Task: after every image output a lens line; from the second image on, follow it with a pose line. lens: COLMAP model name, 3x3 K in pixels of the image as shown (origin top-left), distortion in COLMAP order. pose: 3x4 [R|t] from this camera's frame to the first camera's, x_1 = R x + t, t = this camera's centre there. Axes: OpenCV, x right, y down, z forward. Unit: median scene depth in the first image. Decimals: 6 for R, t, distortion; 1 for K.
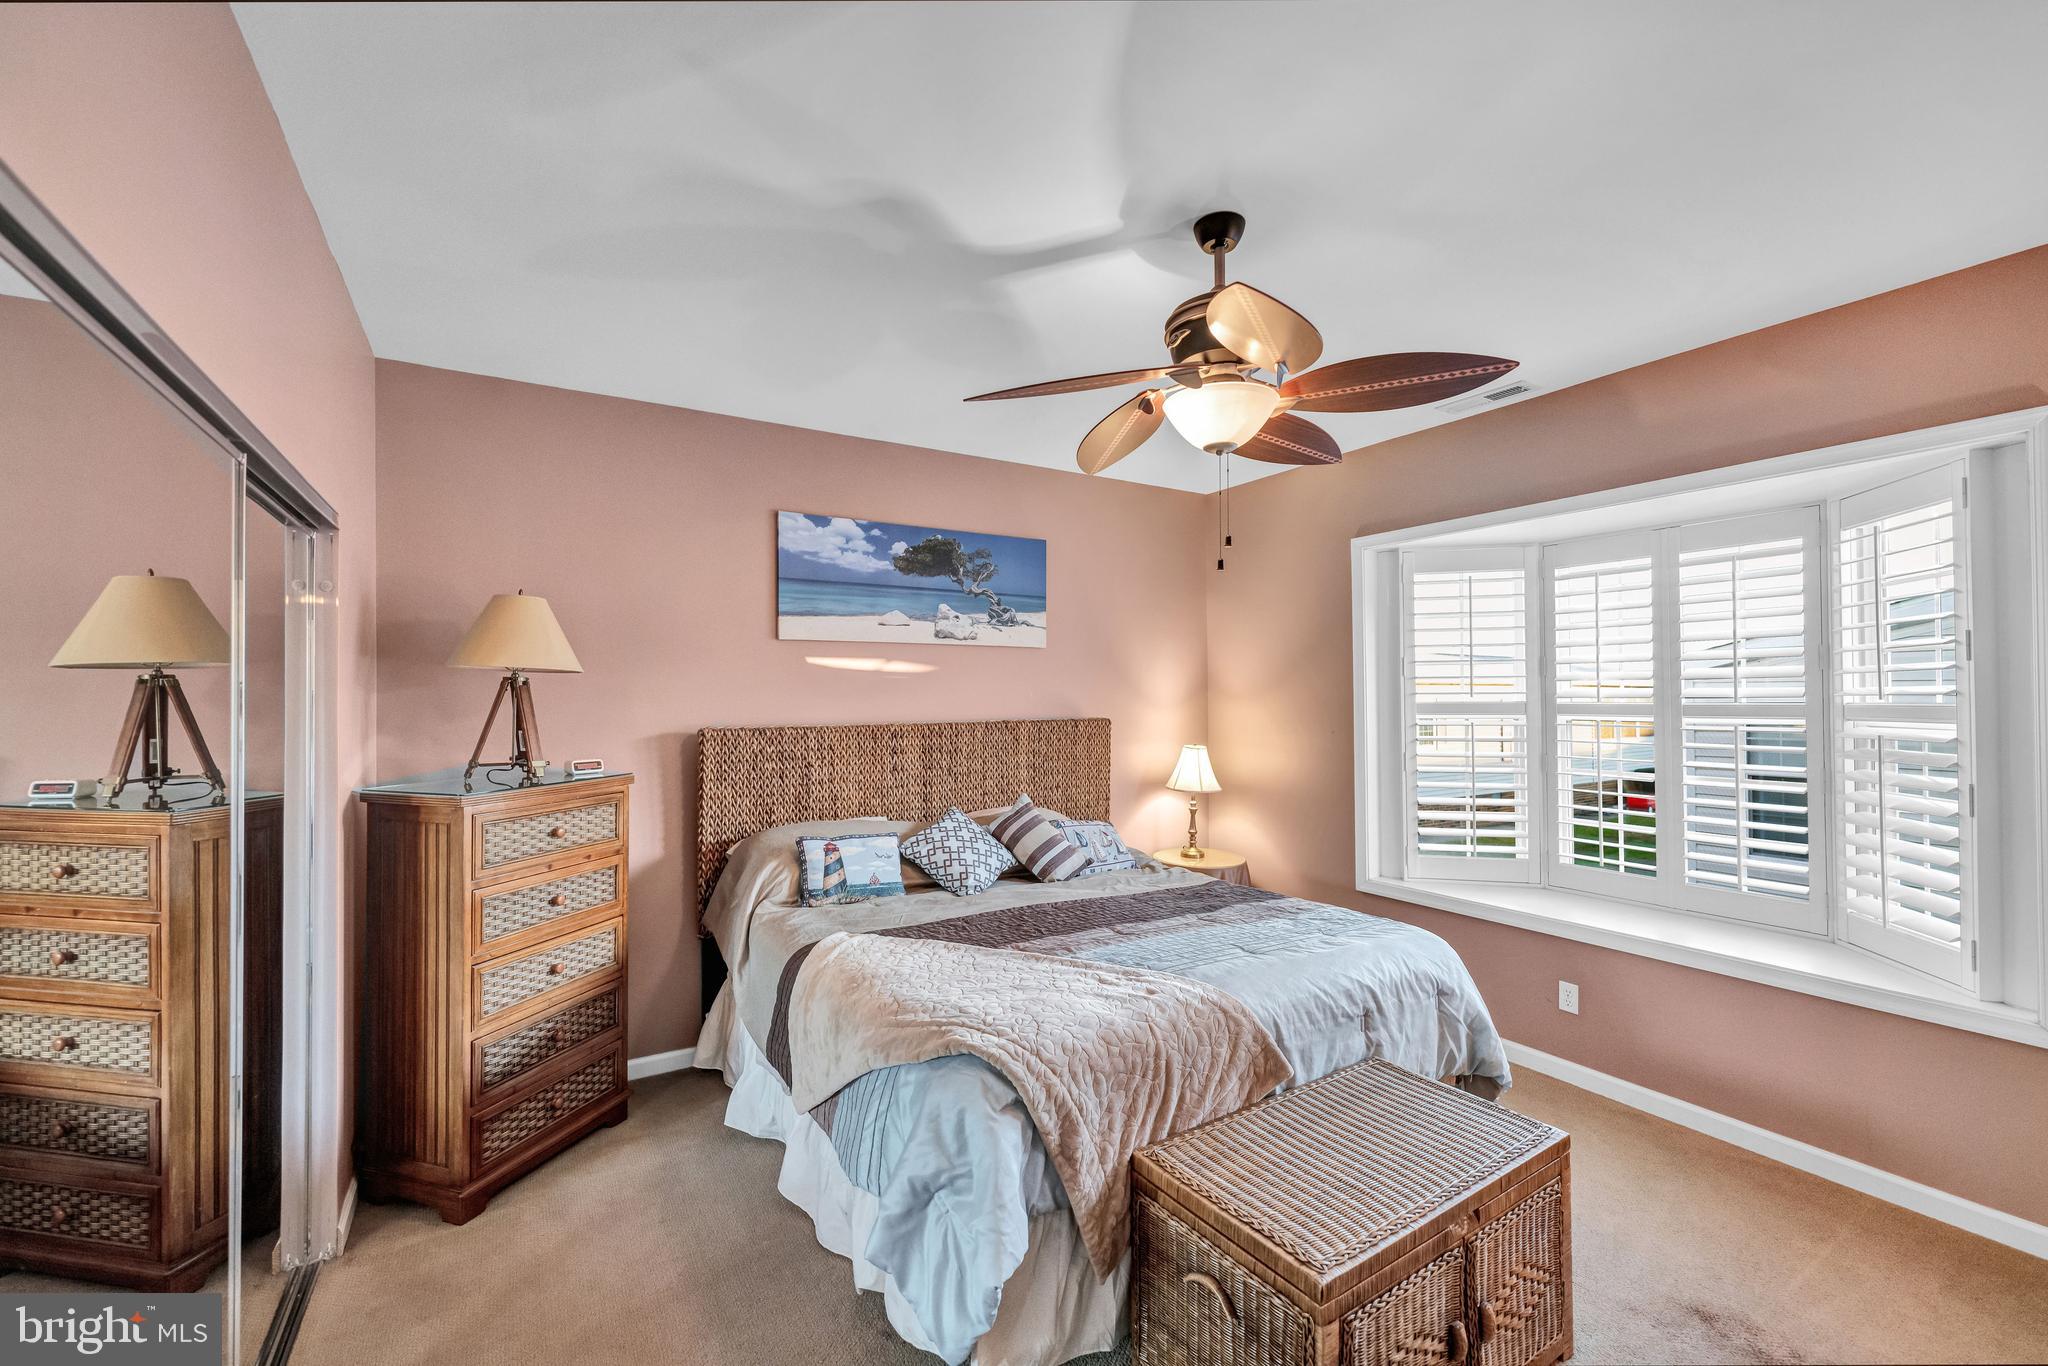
lens RADIAL K [[846.2, 0, 1024.0], [0, 846.2, 683.0], [0, 0, 1]] dist [0.001141, -0.000092]
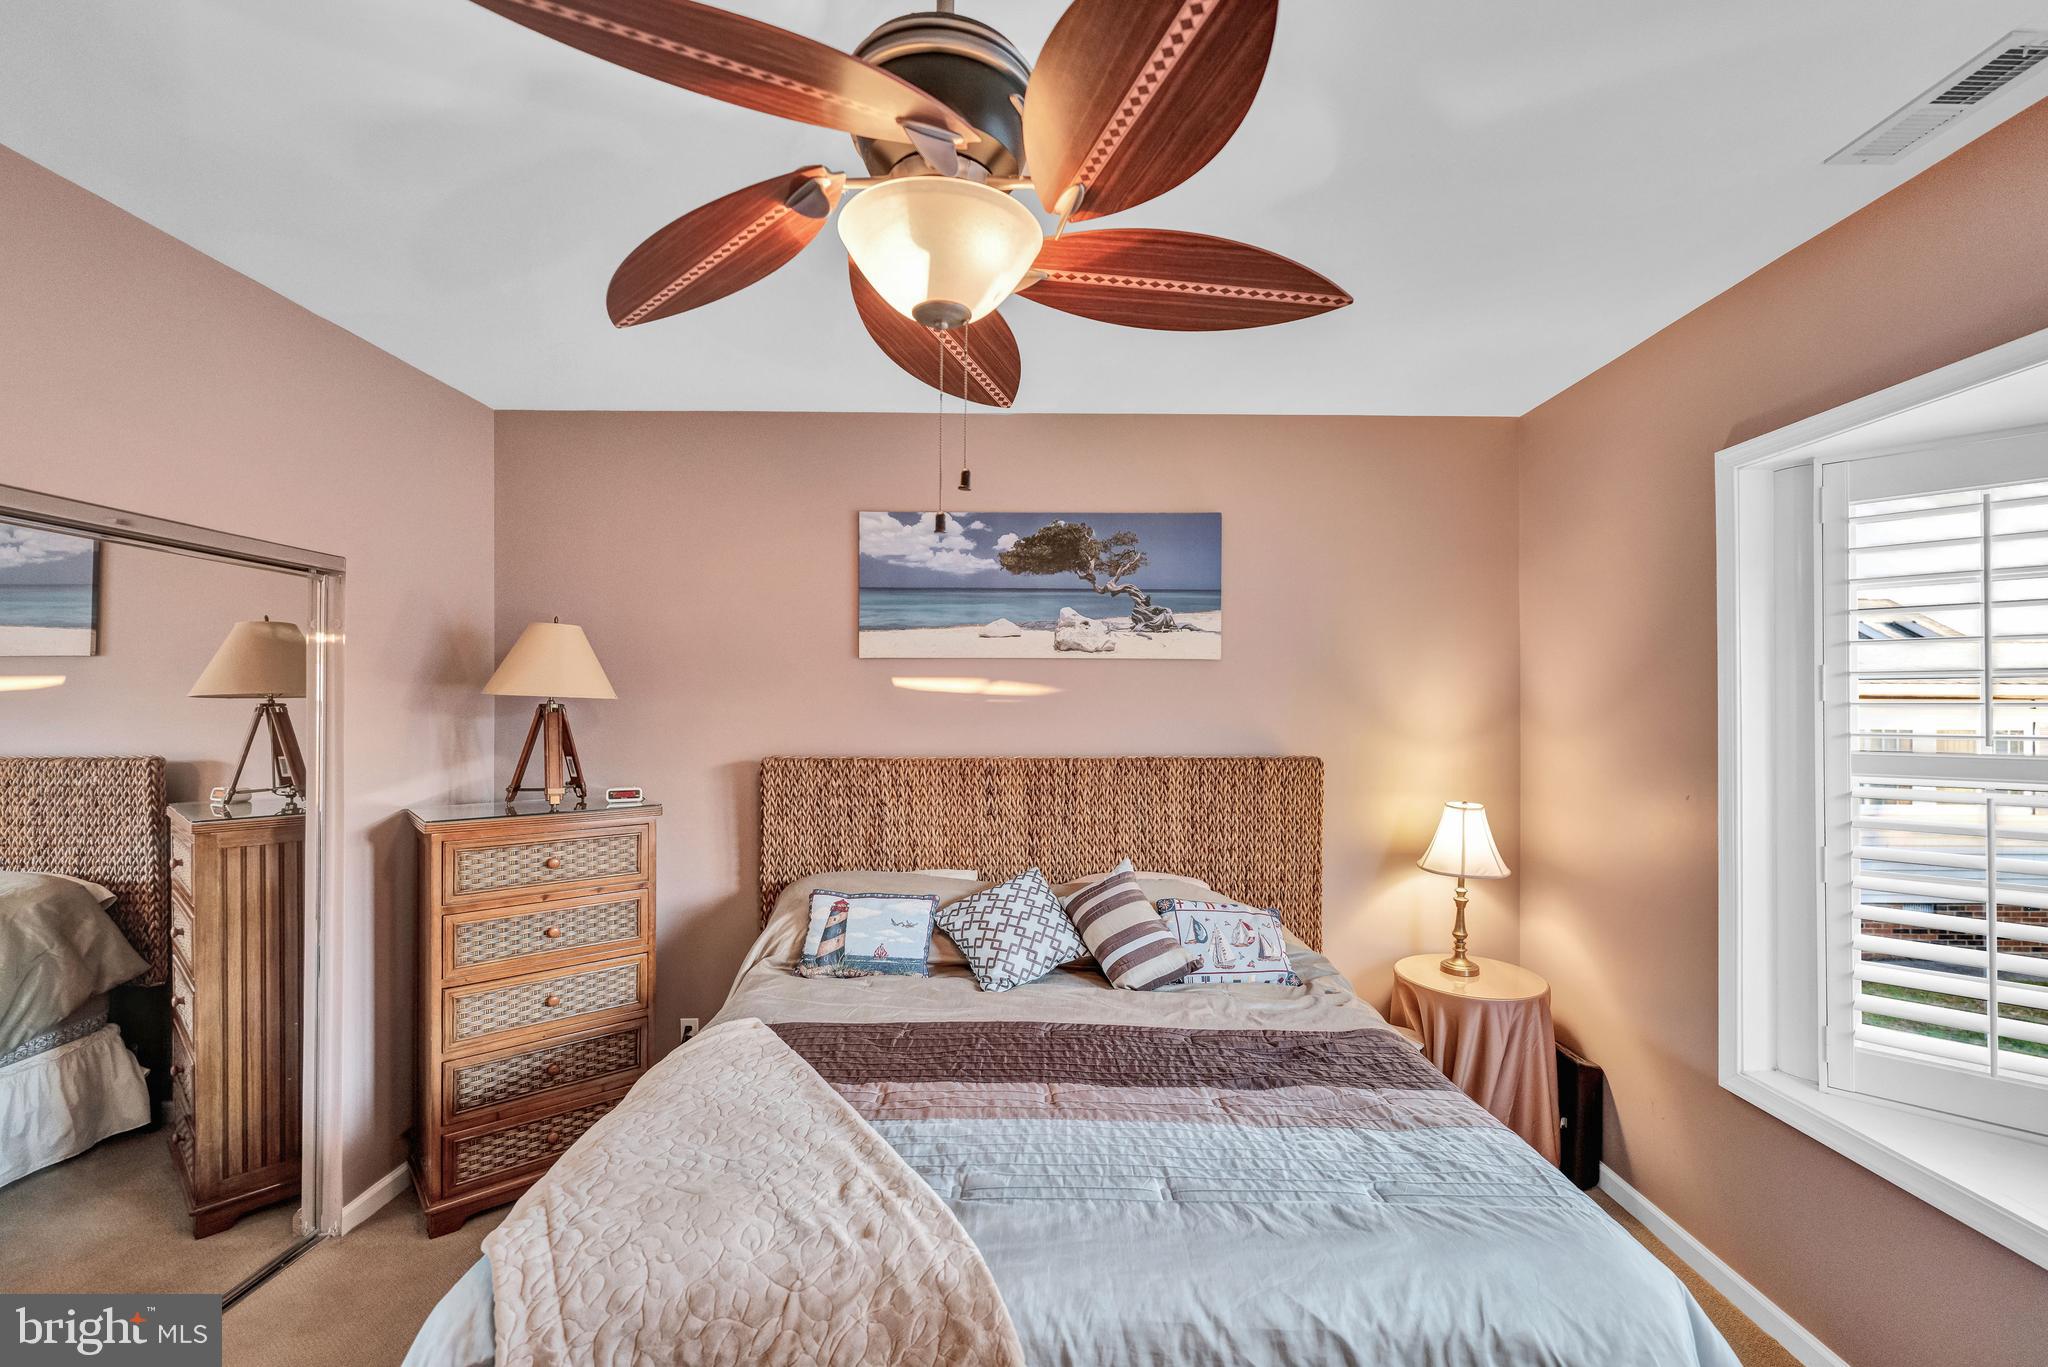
lens RADIAL K [[891.1, 0, 1030.2], [0, 891.1, 700.6], [0, 0, 1]] dist [-0.000353, -0.000159]
pose [[0.855757, 0.003404, -0.517366, 0.342136], [0.001430, 0.999959, 0.008945, -0.015417], [0.517376, -0.008395, 0.855717, 0.299811]]
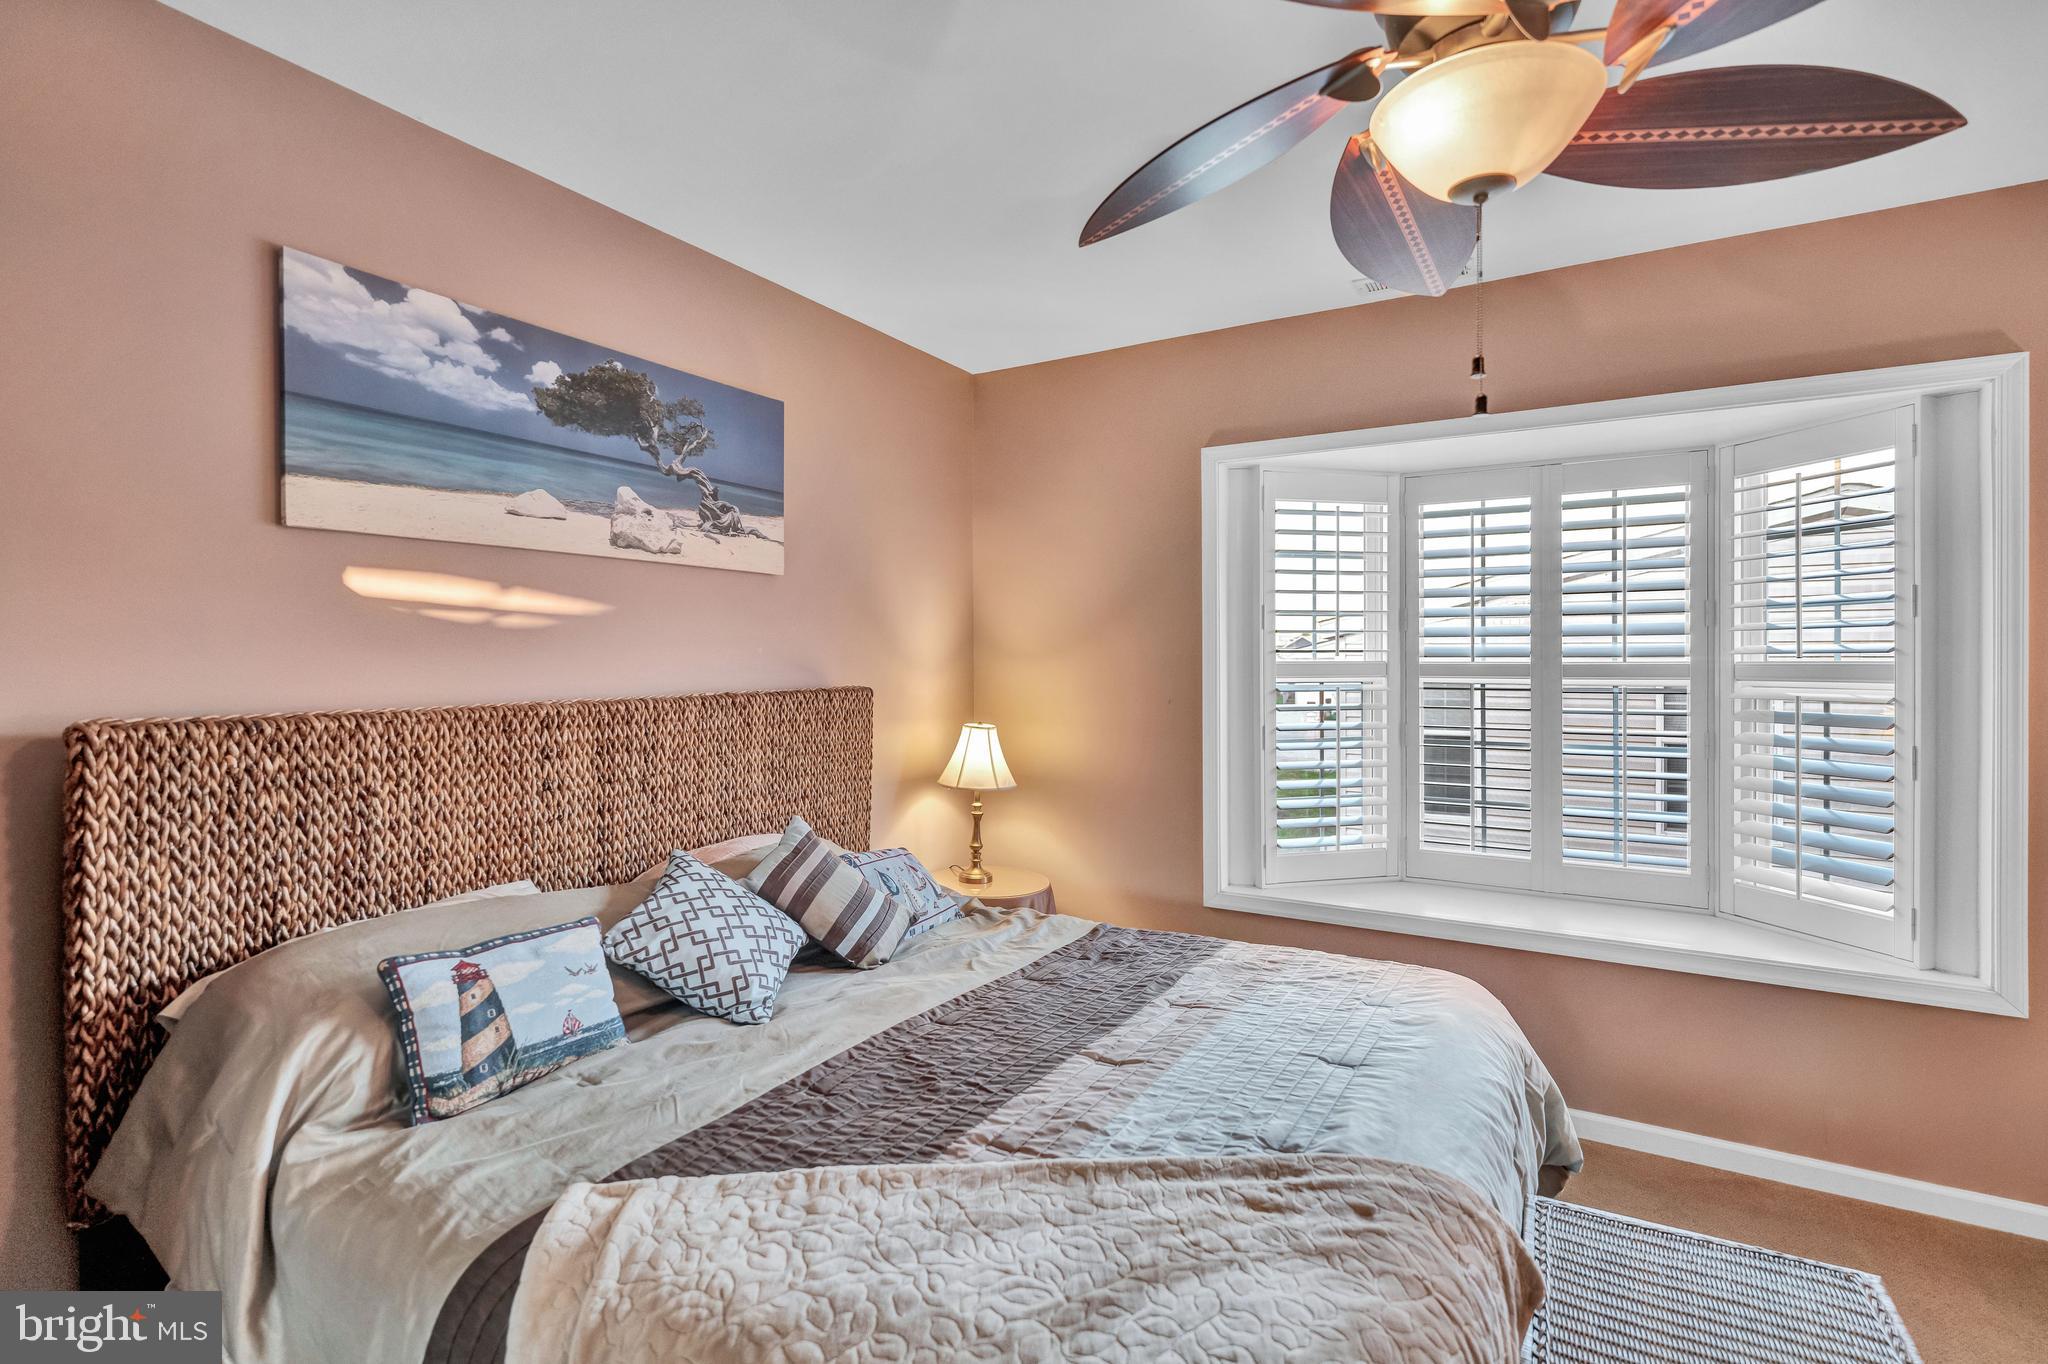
lens RADIAL K [[971.3, 0, 1034.2], [0, 971.3, 660.6], [0, 0, 1]] dist [-0.000796, -0.000635]
pose [[0.878200, 0.001016, 0.478293, -0.184390], [-0.009504, 0.999837, 0.015326, 0.010434], [-0.478199, -0.018005, 0.878067, 0.337993]]
